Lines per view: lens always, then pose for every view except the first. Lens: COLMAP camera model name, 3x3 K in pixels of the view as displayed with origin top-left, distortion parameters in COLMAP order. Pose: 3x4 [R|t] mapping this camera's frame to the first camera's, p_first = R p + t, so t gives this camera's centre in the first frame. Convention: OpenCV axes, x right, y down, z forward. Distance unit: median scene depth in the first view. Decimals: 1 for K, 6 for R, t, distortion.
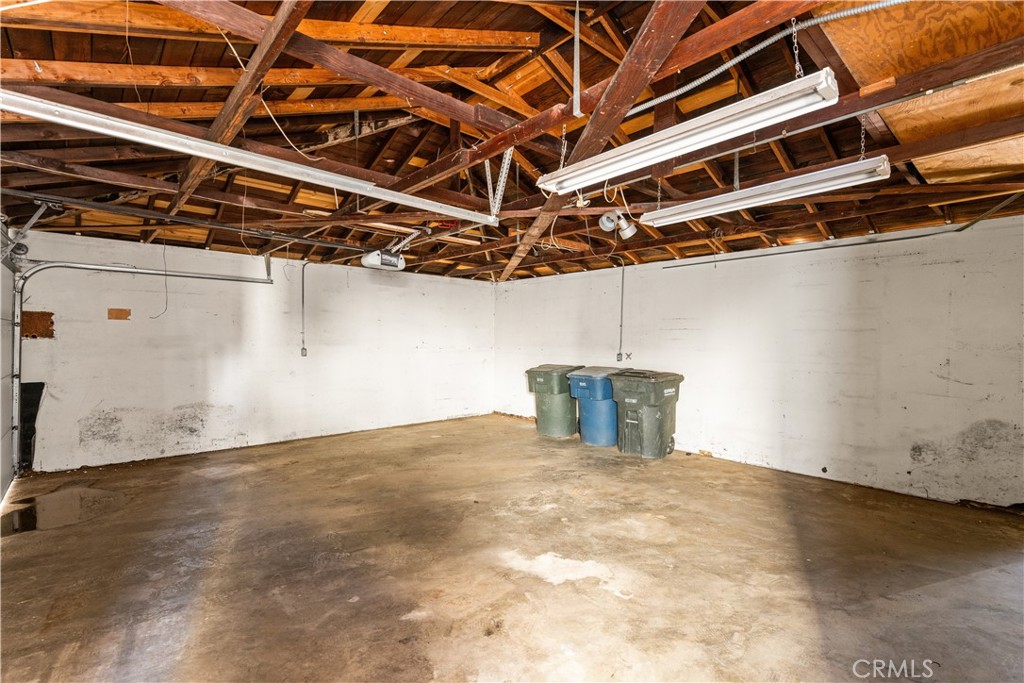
lens RADIAL K [[473.4, 0, 512.4], [0, 473.4, 341.6], [0, 0, 1]] dist [0.004428, 0.000524]
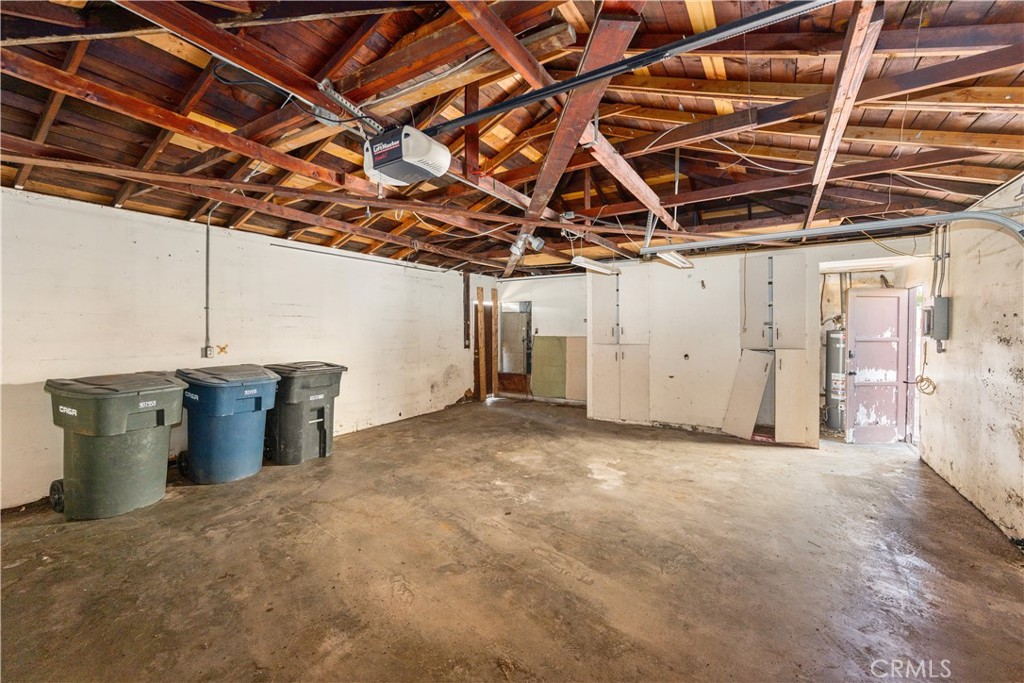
lens RADIAL K [[412.7, 0, 514.0], [0, 412.7, 332.8], [0, 0, 1]] dist [0.002568, 0.000186]
pose [[-0.272683, -0.017592, 0.961943, -0.827449], [0.001579, 0.999823, 0.018733, -0.011647], [-0.962103, 0.006627, -0.272607, 1.219617]]
